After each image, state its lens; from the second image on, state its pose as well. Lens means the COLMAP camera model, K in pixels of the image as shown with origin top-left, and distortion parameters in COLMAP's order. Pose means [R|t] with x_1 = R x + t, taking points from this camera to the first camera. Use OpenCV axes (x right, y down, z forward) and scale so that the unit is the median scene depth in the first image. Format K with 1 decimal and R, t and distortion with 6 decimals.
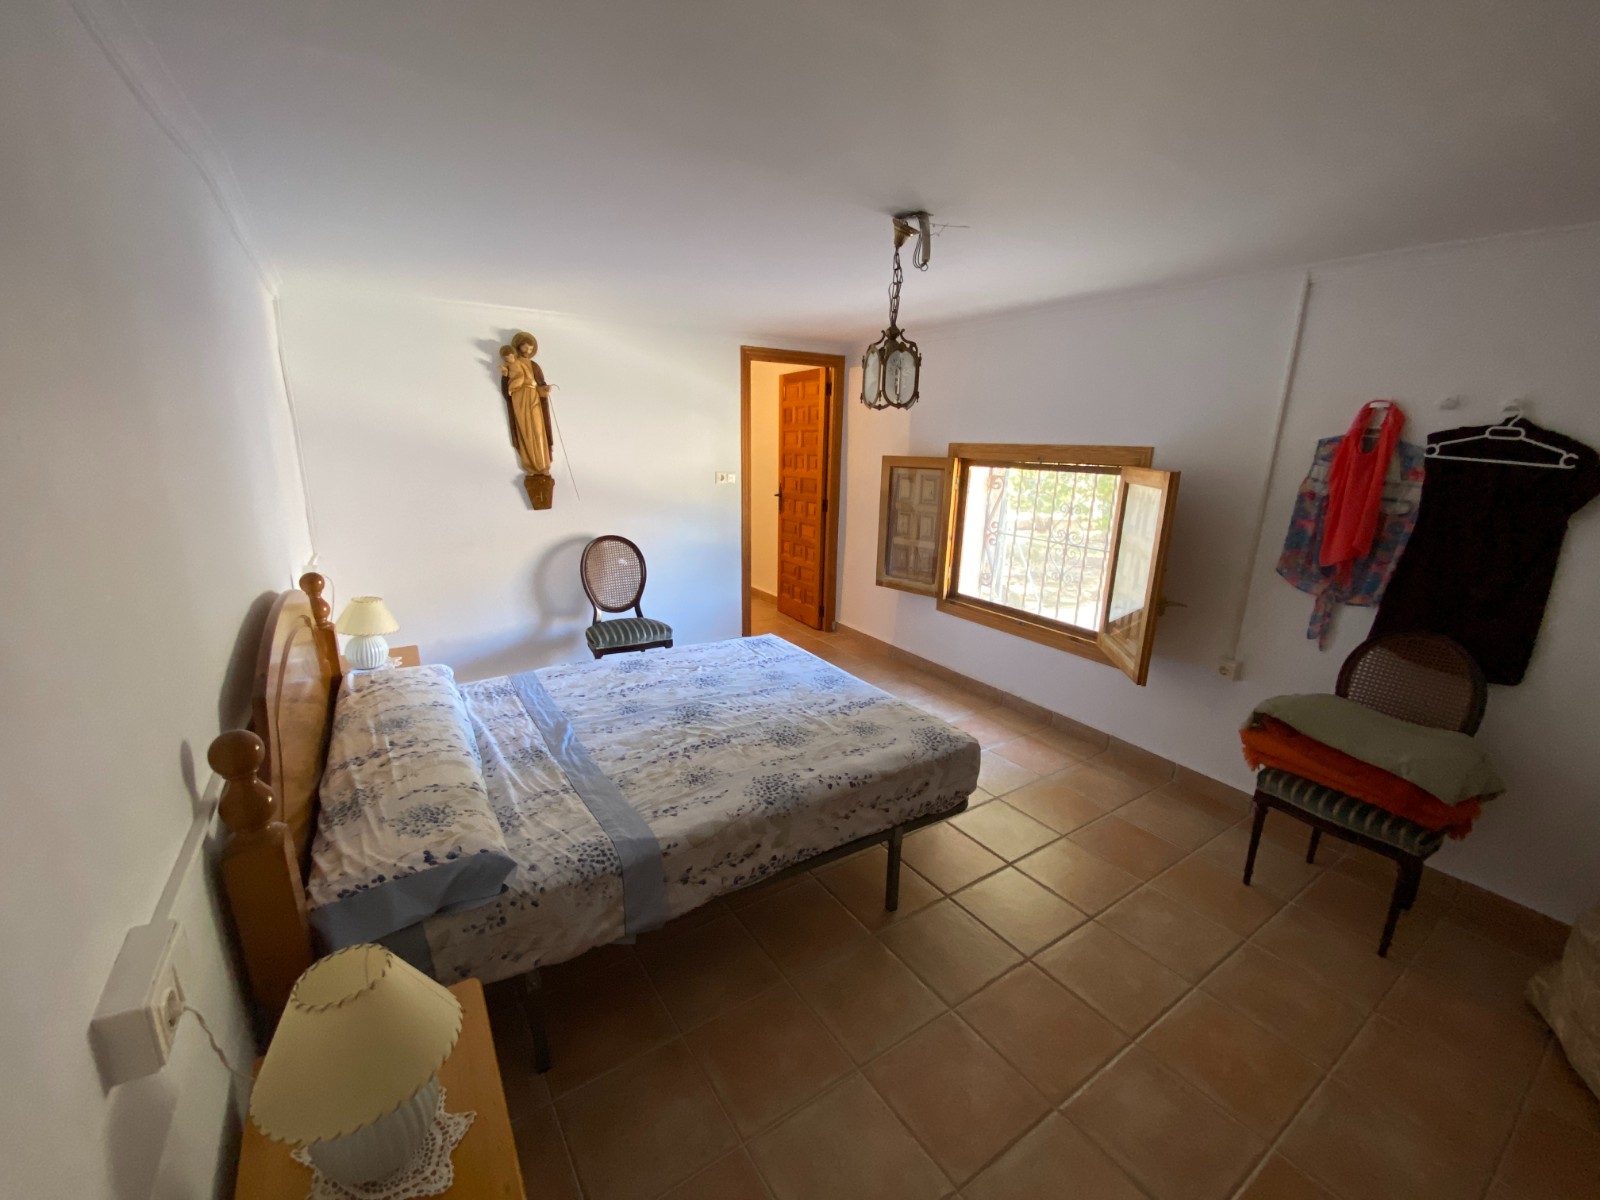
lens RADIAL K [[650.8, 0, 797.4], [0, 650.8, 595.1], [0, 0, 1]] dist [0.011705, -0.015584]
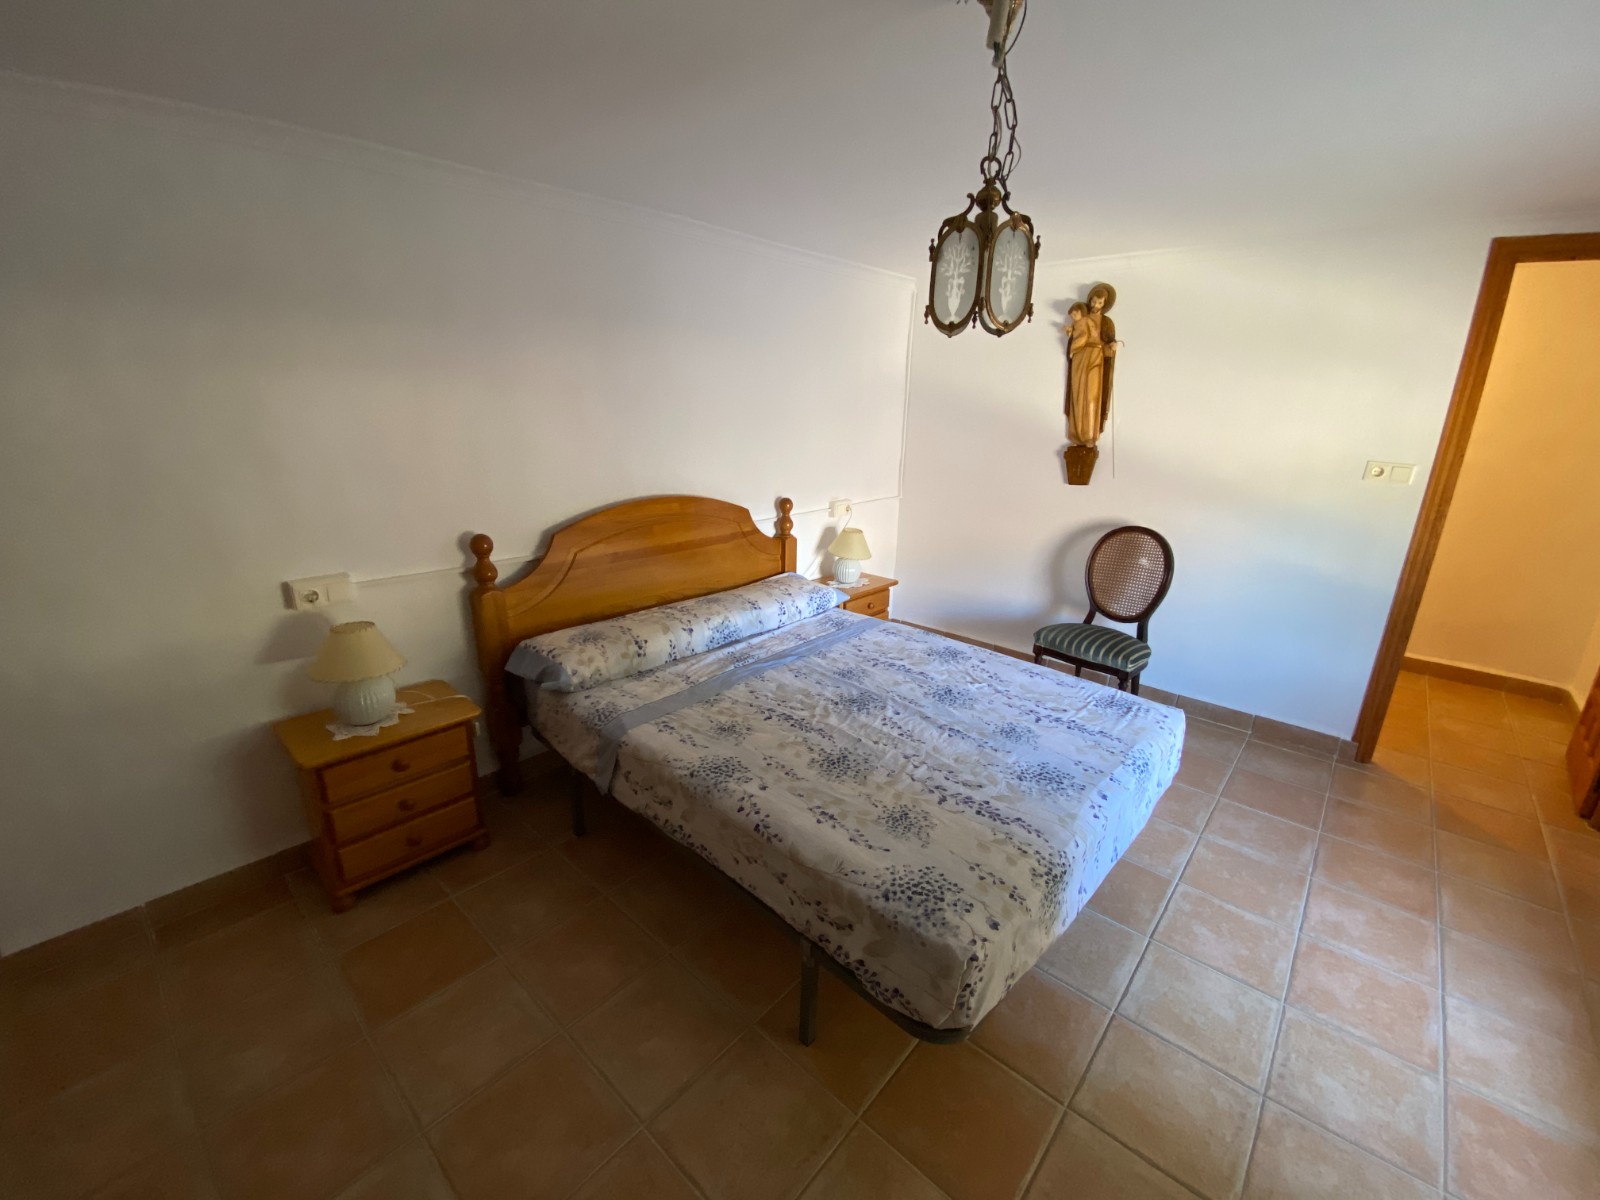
lens RADIAL K [[650.8, 0, 799.7], [0, 650.8, 599.9], [0, 0, 1]] dist [0.011705, -0.015584]
pose [[0.241006, 0.277359, -0.930048, 0.591084], [-0.240348, 0.945501, 0.219685, -0.127595], [0.940292, 0.170589, 0.294534, 0.587402]]
